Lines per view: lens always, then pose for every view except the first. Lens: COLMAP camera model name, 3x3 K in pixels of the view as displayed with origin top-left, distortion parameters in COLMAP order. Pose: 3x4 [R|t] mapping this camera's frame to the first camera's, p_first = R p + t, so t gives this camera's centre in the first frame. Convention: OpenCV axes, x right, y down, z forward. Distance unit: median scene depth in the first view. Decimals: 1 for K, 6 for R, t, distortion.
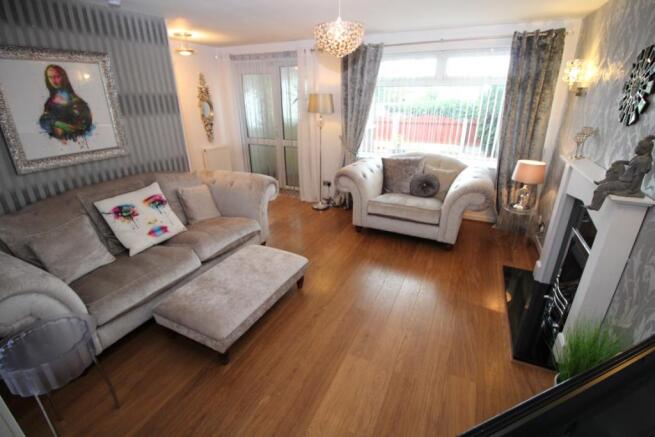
lens RADIAL K [[306.0, 0, 326.1], [0, 306.0, 215.1], [0, 0, 1]] dist [0.000733, -0.014424]
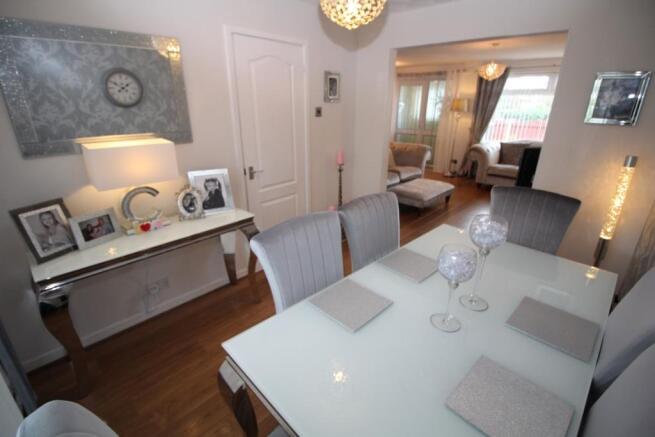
lens RADIAL K [[306.0, 0, 326.1], [0, 306.0, 215.1], [0, 0, 1]] dist [0.000733, -0.014424]
pose [[0.953928, 0.118663, -0.275573, -0.168233], [-0.123921, 0.992291, -0.001683, 0.260996], [0.273249, 0.035755, 0.961279, -0.619433]]
